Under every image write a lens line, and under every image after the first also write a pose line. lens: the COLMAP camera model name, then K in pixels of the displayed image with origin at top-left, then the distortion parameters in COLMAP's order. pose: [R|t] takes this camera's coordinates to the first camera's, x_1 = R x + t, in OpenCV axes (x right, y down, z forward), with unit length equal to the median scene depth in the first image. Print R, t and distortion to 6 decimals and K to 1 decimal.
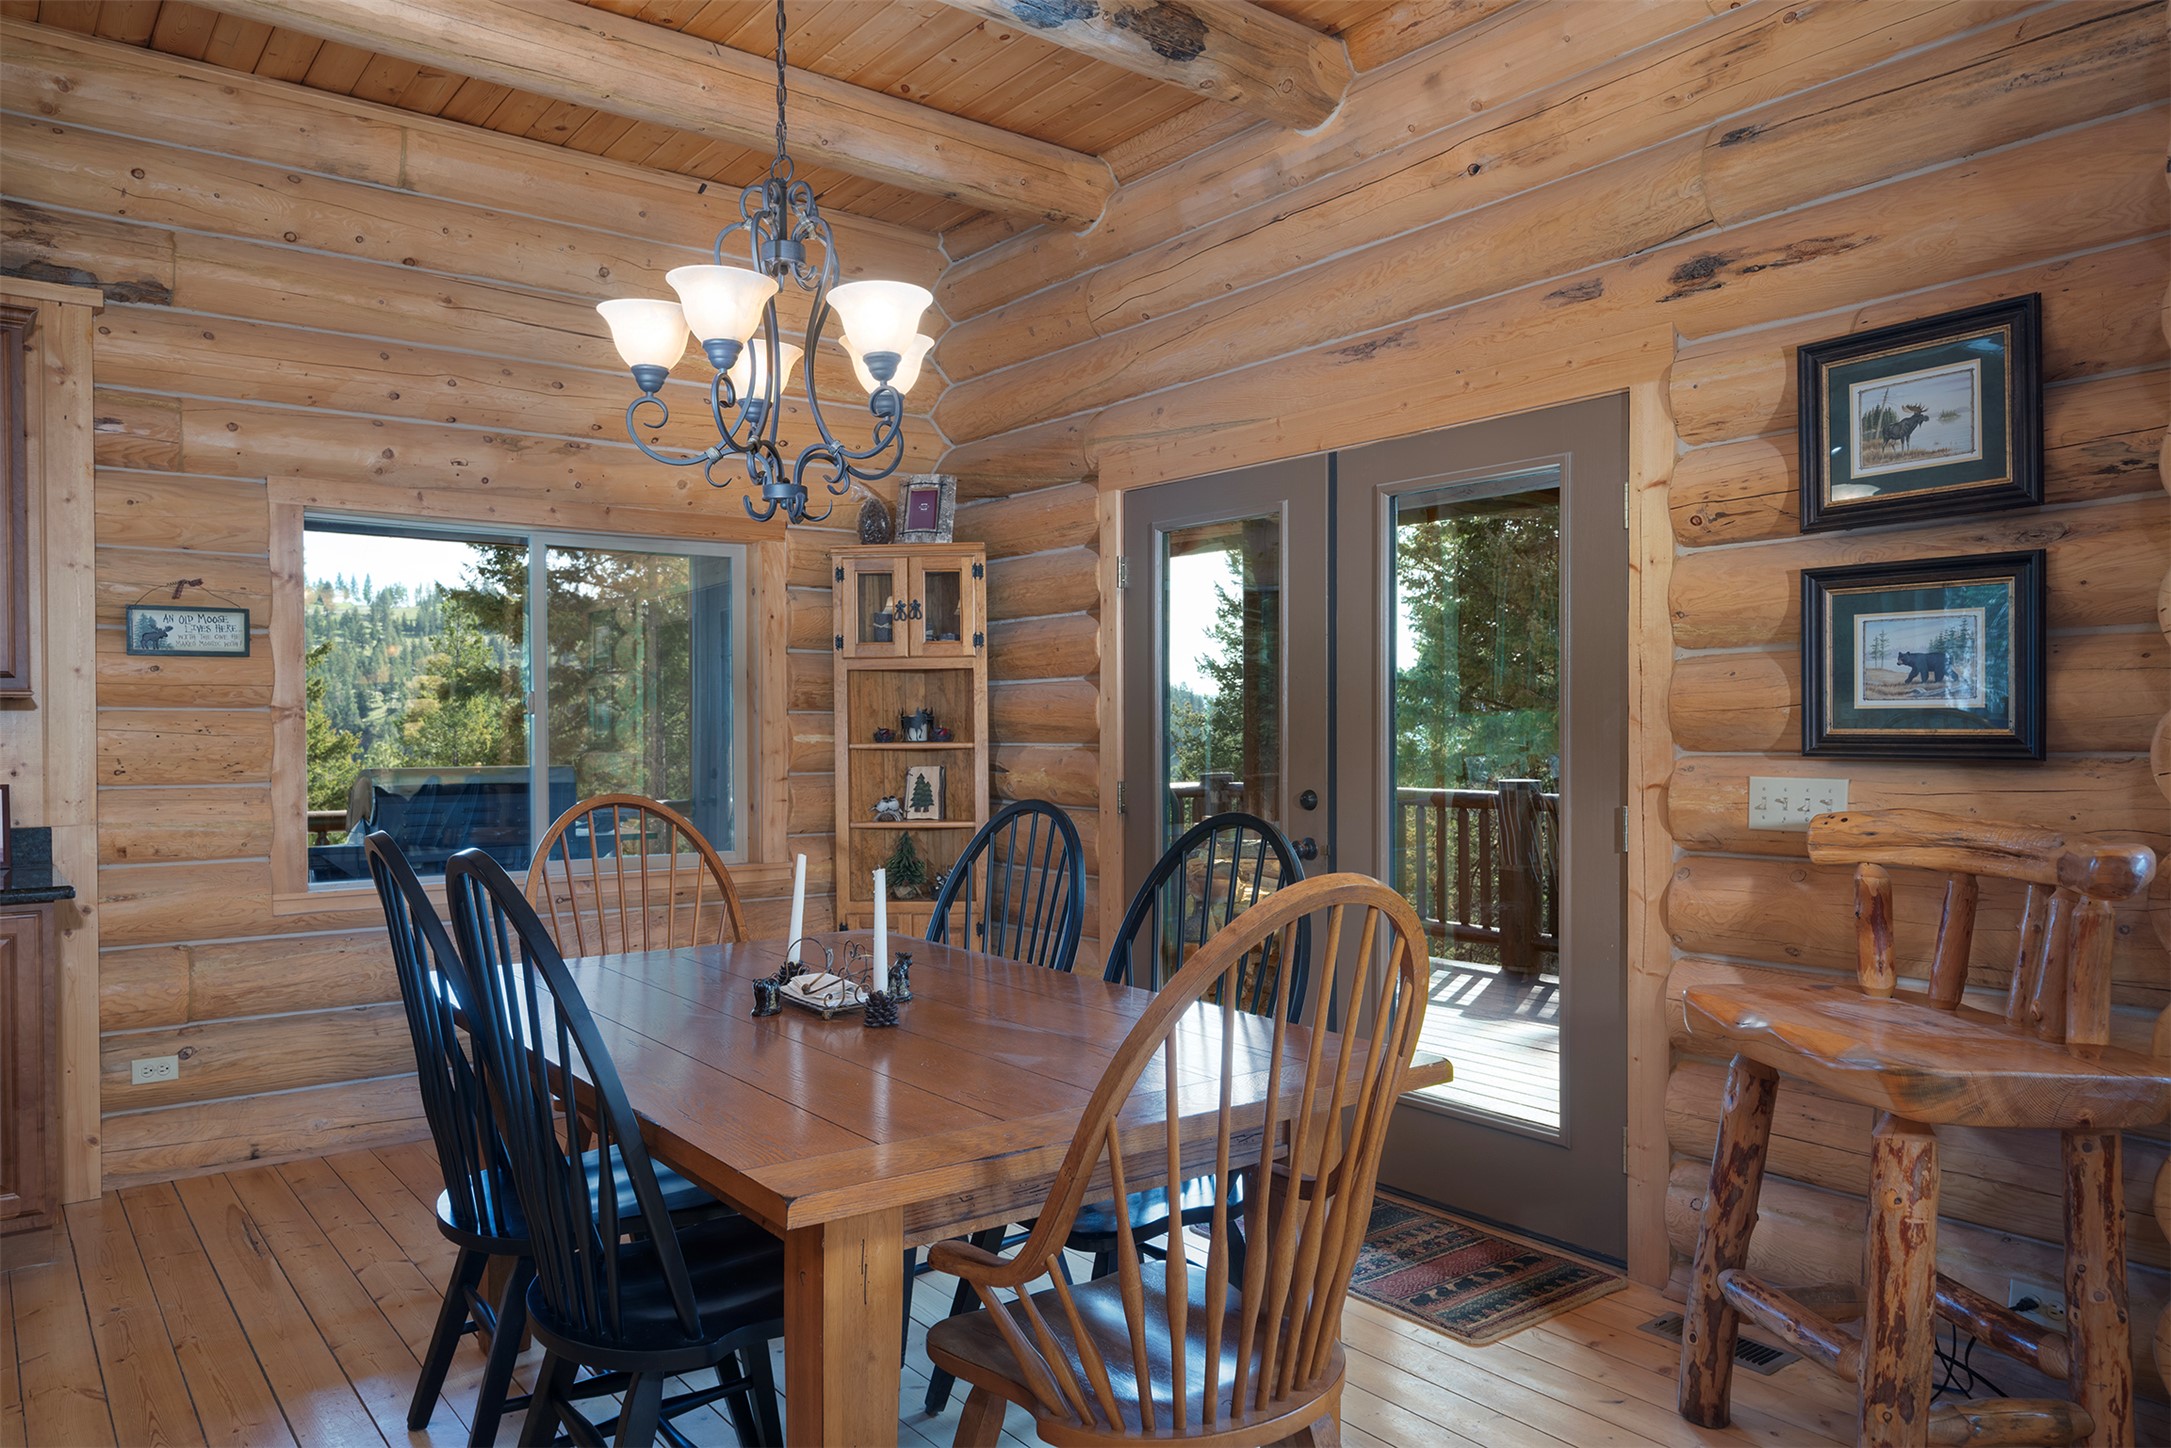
lens RADIAL K [[1454.7, 0, 1078.2], [0, 1454.7, 734.2], [0, 0, 1]] dist [0.004696, -0.002683]
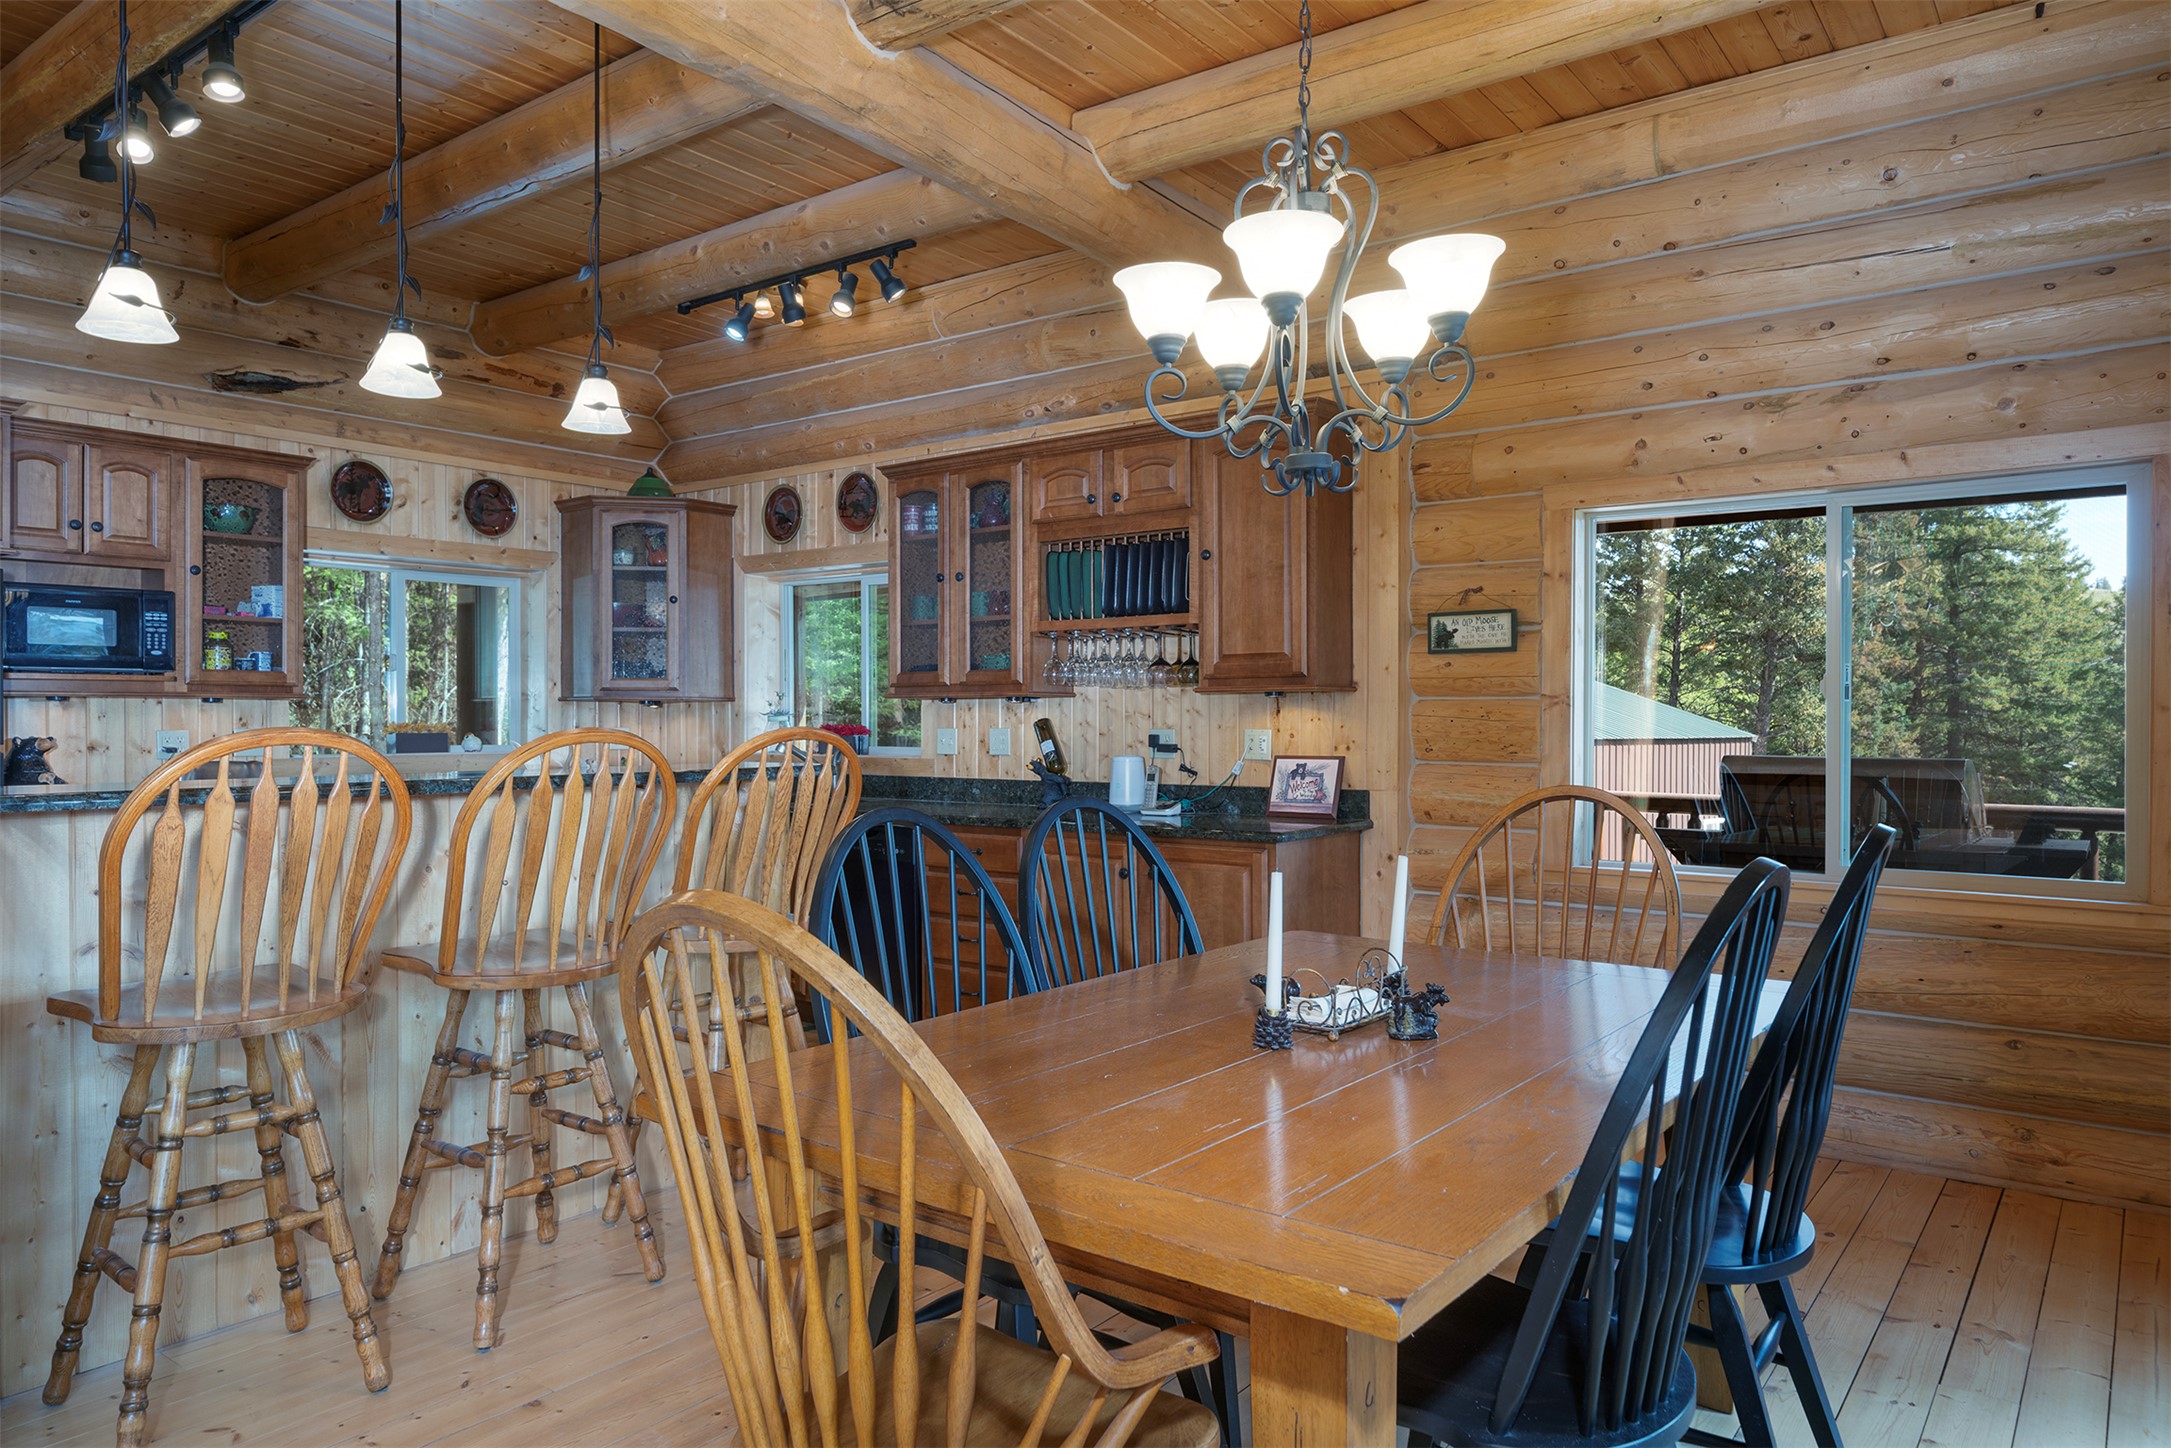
lens RADIAL K [[1431.0, 0, 997.1], [0, 1431.0, 720.4], [0, 0, 1]] dist [0.001776, 0.002449]
pose [[0.230261, 0.009137, -0.973086, 0.426341], [-0.006545, 0.999948, 0.007840, -0.005607], [0.973107, 0.004564, 0.230309, 0.359942]]
